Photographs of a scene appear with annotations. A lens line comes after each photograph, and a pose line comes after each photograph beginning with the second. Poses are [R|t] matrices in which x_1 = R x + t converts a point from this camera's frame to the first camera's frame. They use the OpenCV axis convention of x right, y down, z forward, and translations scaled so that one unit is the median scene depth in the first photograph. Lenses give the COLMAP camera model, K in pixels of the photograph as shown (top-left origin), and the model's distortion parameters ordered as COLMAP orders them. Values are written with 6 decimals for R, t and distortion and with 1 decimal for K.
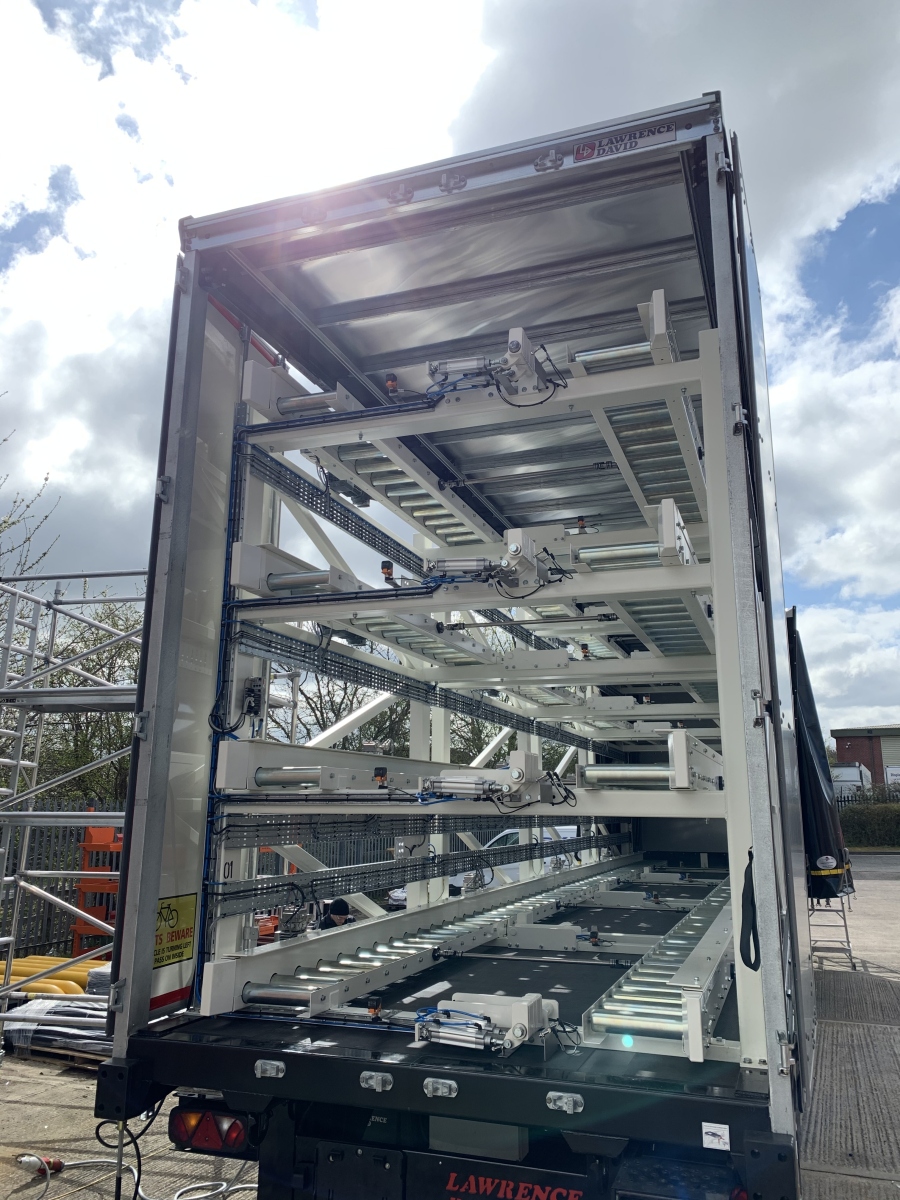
lens RADIAL K [[915.0, 0, 450.0], [0, 915.0, 600.0], [0, 0, 1]] dist [0.060226, -0.056999]
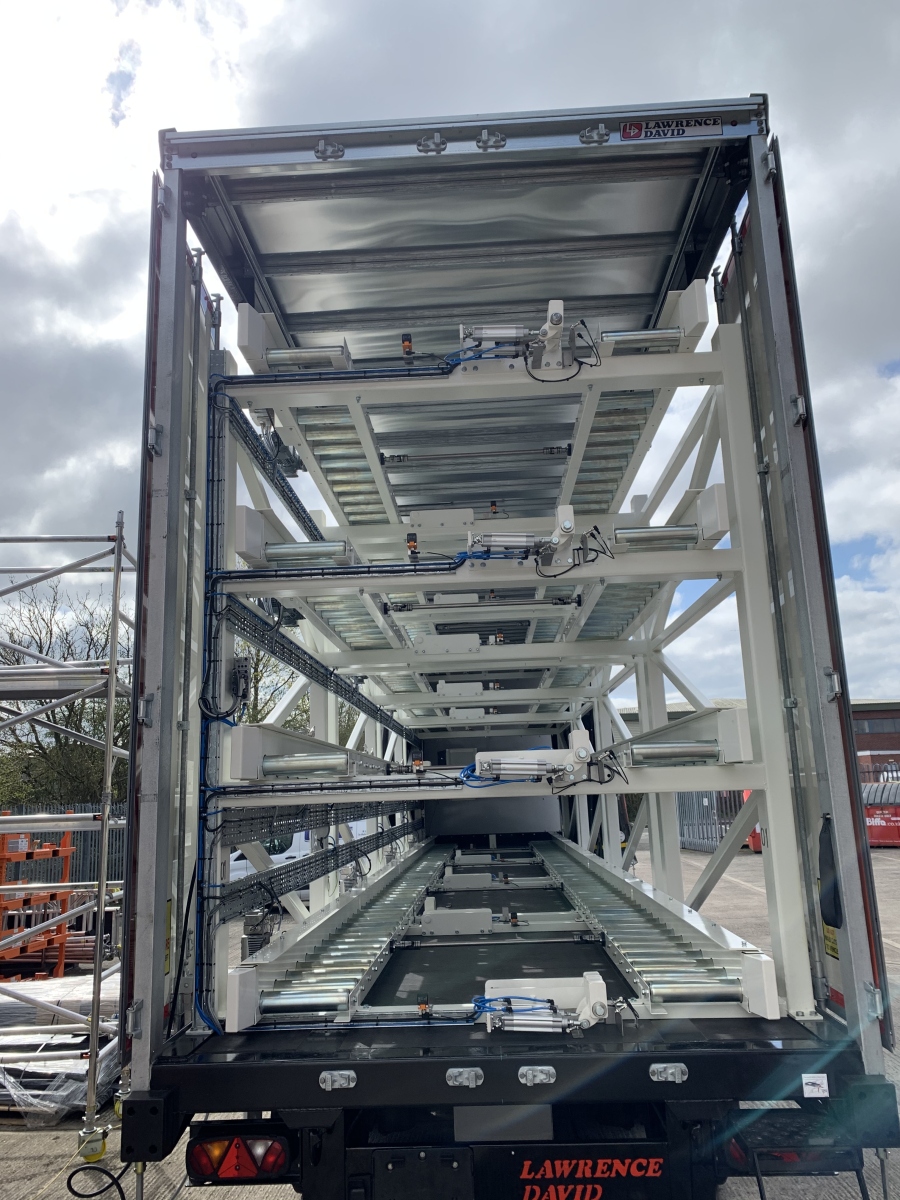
lens RADIAL K [[920.9, 0, 448.2], [0, 920.9, 607.9], [0, 0, 1]] dist [0.053822, -0.053011]
pose [[0.956040, 0.020145, 0.292545, -0.316419], [-0.025347, 0.999581, 0.014004, 0.020303], [-0.292140, -0.020803, 0.956149, 0.083388]]
